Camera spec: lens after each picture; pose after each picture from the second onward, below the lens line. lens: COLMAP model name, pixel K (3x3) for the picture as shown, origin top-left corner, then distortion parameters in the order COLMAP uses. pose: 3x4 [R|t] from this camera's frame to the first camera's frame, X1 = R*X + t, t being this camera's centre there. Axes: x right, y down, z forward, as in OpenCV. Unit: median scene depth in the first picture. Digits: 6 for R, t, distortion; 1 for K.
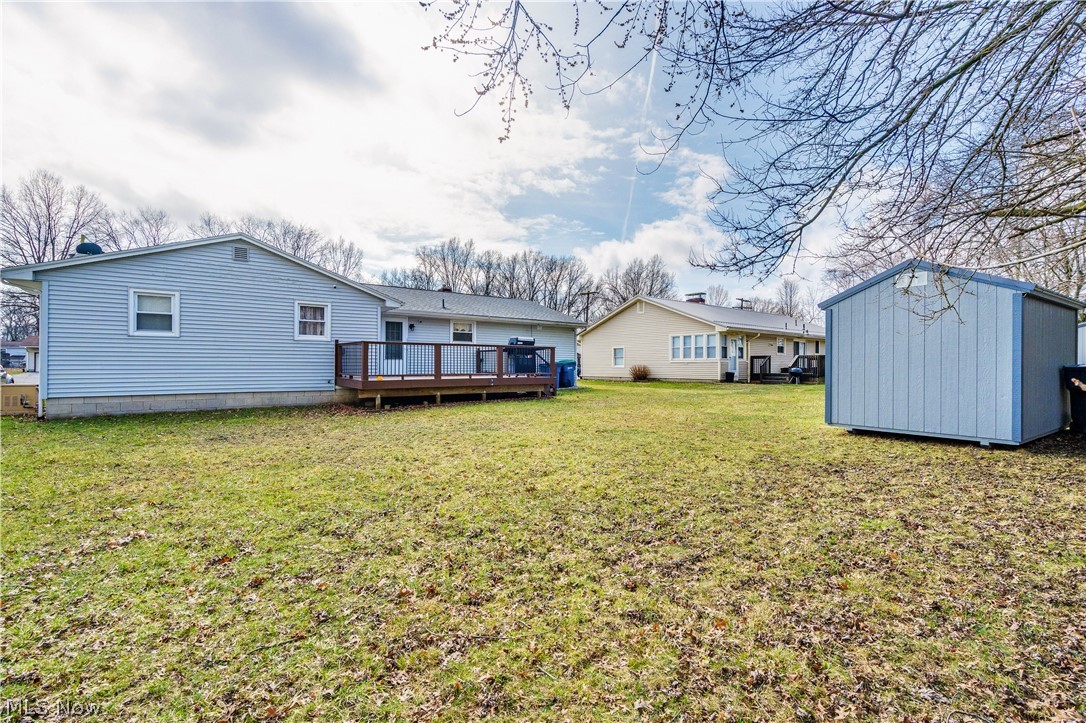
lens RADIAL K [[491.0, 0, 543.0], [0, 491.0, 361.5], [0, 0, 1]] dist [0.000653, 0.000145]
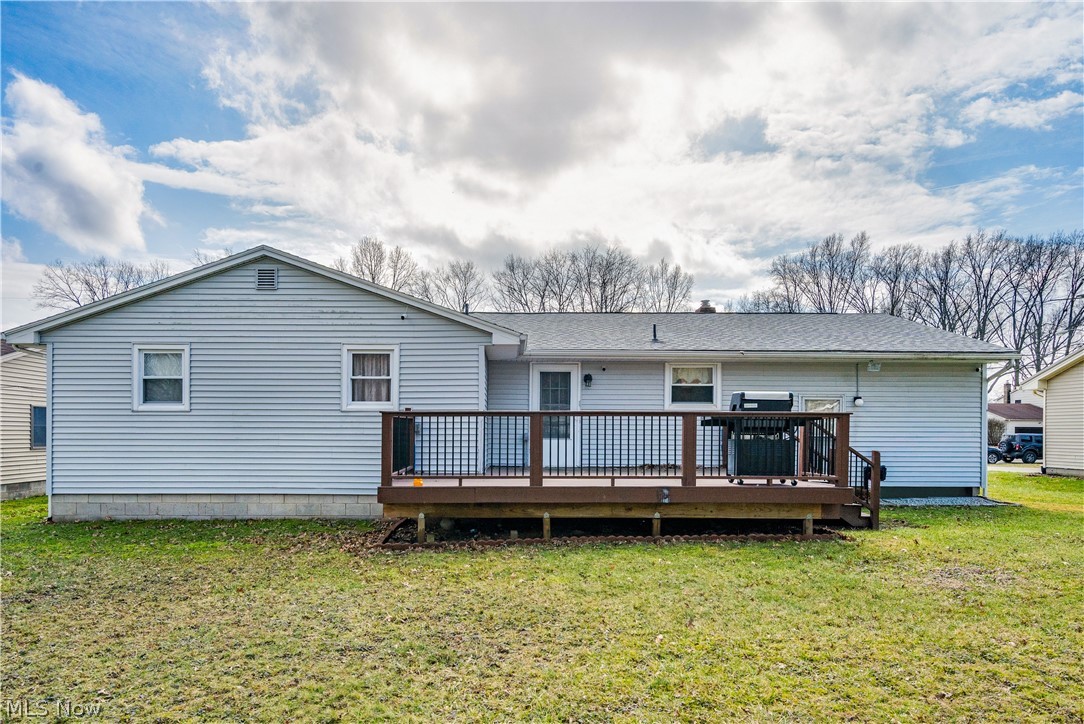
lens RADIAL K [[656.6, 0, 542.0], [0, 656.6, 427.5], [0, 0, 1]] dist [-0.004603, 0.000311]
pose [[0.799404, -0.002603, -0.600788, 0.148013], [0.003776, 0.999993, 0.000691, -0.018631], [0.600781, -0.002821, 0.799408, 0.413681]]
